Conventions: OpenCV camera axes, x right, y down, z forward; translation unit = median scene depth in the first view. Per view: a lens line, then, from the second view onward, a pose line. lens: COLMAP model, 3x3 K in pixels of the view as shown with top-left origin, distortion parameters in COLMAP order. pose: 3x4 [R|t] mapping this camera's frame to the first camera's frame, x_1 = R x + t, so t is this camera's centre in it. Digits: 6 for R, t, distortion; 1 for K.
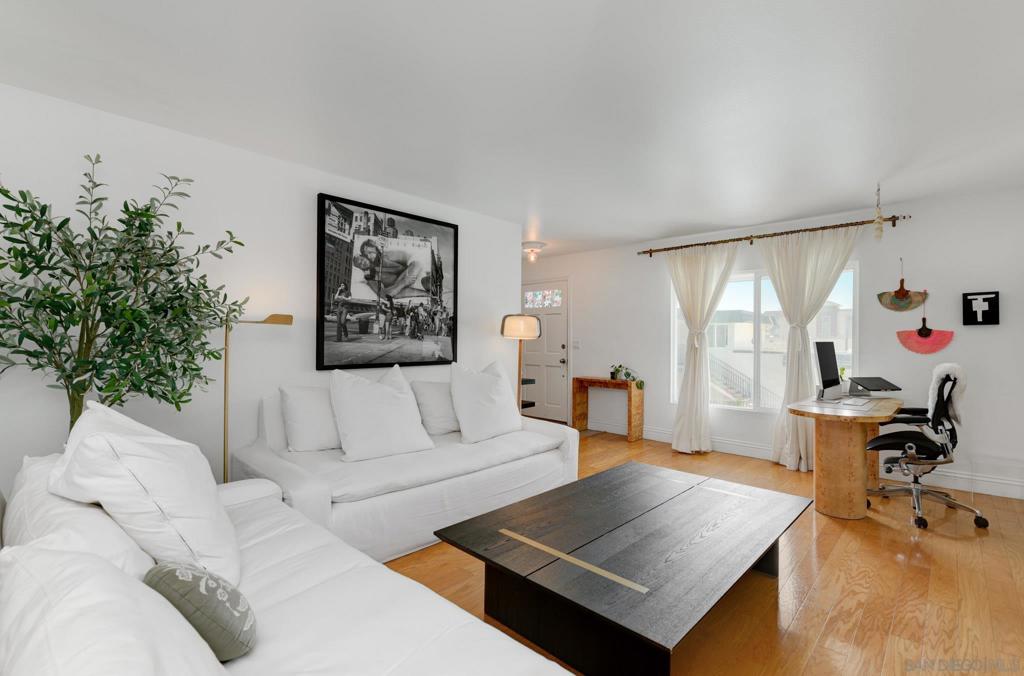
lens RADIAL K [[456.6, 0, 515.4], [0, 456.6, 336.3], [0, 0, 1]] dist [0.000586, -0.012724]
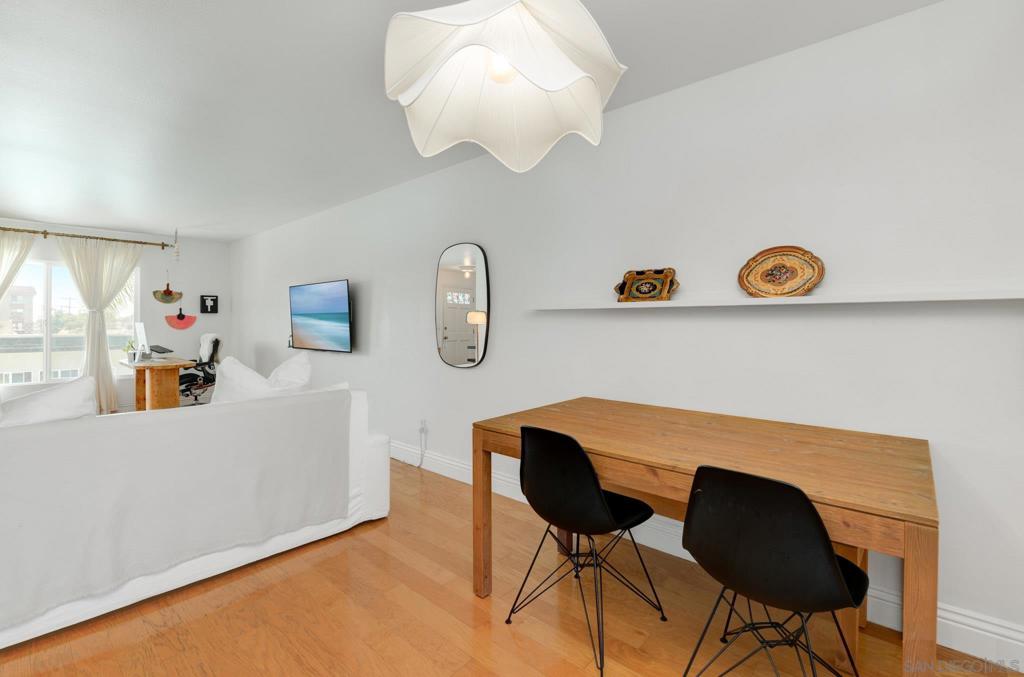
lens RADIAL K [[469.0, 0, 515.0], [0, 469.0, 325.0], [0, 0, 1]] dist [-0.001568, -0.000949]
pose [[-0.014846, -0.009956, 0.999840, -0.864373], [-0.008302, 0.999917, 0.009833, -0.005415], [-0.999855, -0.008154, -0.014927, -0.214560]]
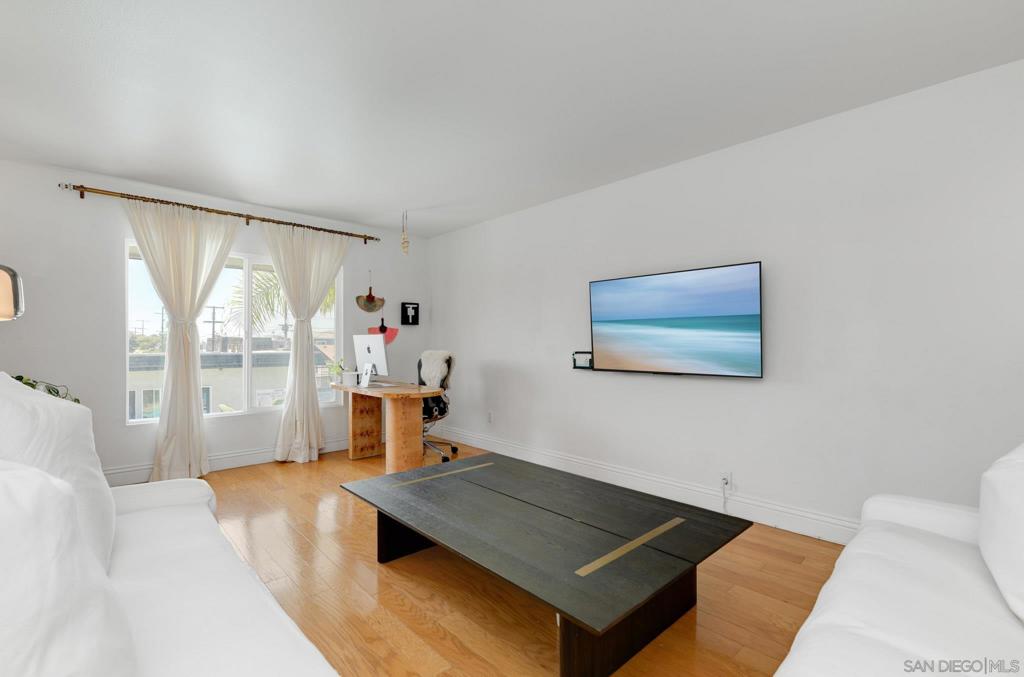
lens RADIAL K [[452.1, 0, 499.4], [0, 452.1, 349.6], [0, 0, 1]] dist [0.002619, 0.000044]
pose [[0.072417, -0.019589, 0.997182, -0.408441], [-0.006417, 0.999777, 0.020106, 0.023084], [-0.997354, -0.007855, 0.072275, 0.571995]]
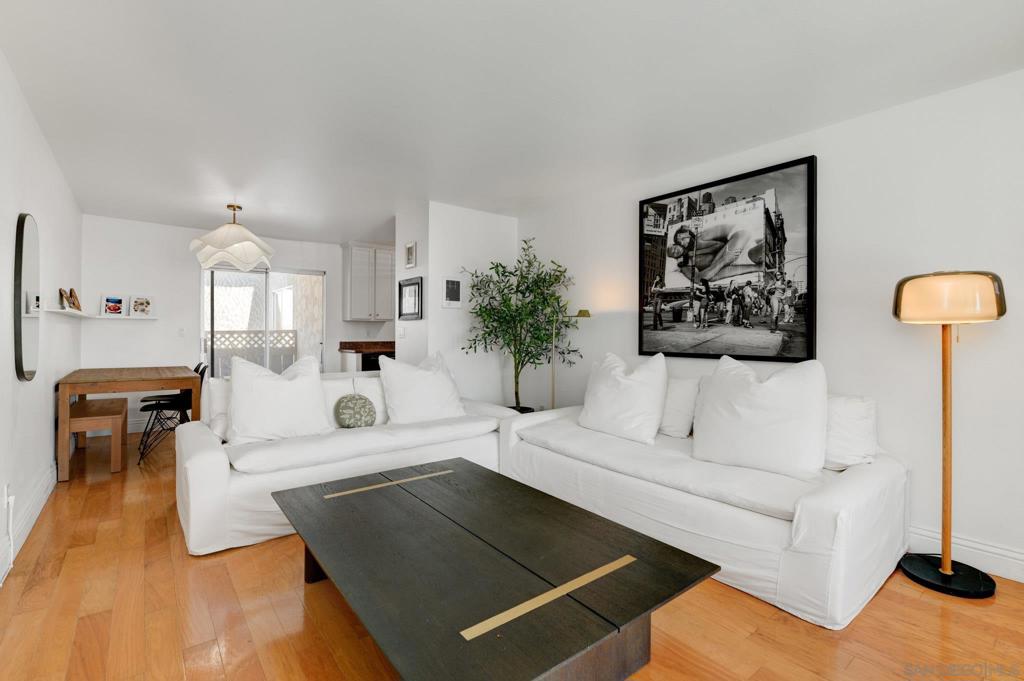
lens RADIAL K [[445.8, 0, 485.6], [0, 445.8, 330.1], [0, 0, 1]] dist [-0.001523, -0.000138]
pose [[-0.153754, -0.012622, -0.988029, 0.664023], [0.000261, 0.999918, -0.012814, 0.022842], [0.988109, -0.002228, -0.153738, 0.708635]]
